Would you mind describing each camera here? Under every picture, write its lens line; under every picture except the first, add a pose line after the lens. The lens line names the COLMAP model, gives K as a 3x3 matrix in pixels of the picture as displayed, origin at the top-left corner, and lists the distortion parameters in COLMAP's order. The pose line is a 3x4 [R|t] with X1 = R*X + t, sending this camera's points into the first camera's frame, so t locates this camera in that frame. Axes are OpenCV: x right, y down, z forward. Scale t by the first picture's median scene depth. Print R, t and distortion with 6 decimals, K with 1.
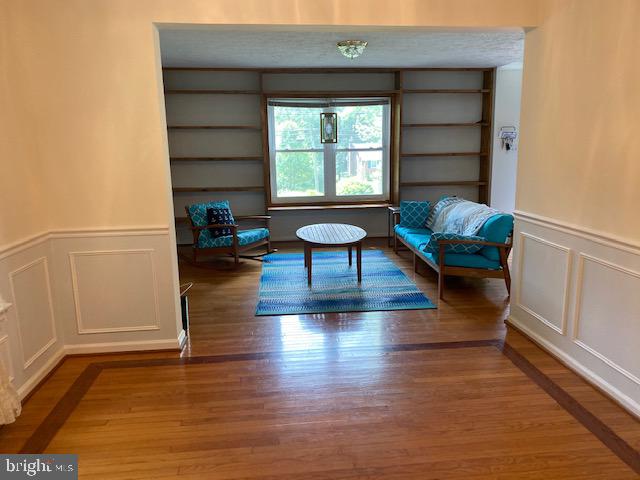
lens RADIAL K [[489.5, 0, 322.7], [0, 489.5, 238.5], [0, 0, 1]] dist [-0.001035, -0.002948]
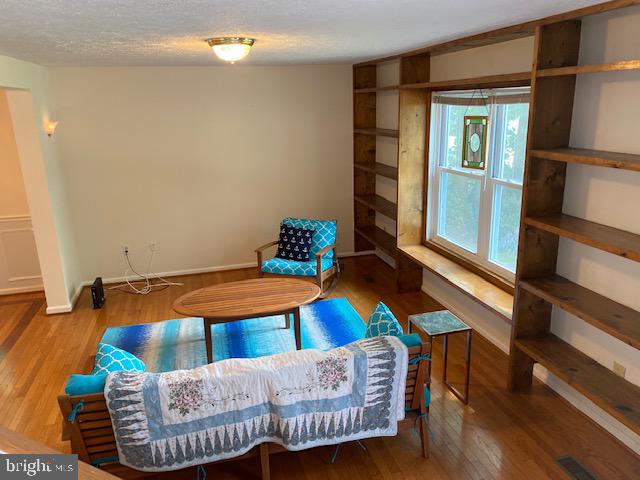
lens RADIAL K [[489.5, 0, 322.7], [0, 489.5, 238.5], [0, 0, 1]] dist [-0.001035, -0.002948]
pose [[0.165411, 0.263758, -0.950300, 0.557047], [-0.167279, 0.957115, 0.236533, -0.223827], [0.971935, 0.119840, 0.202438, 0.724687]]
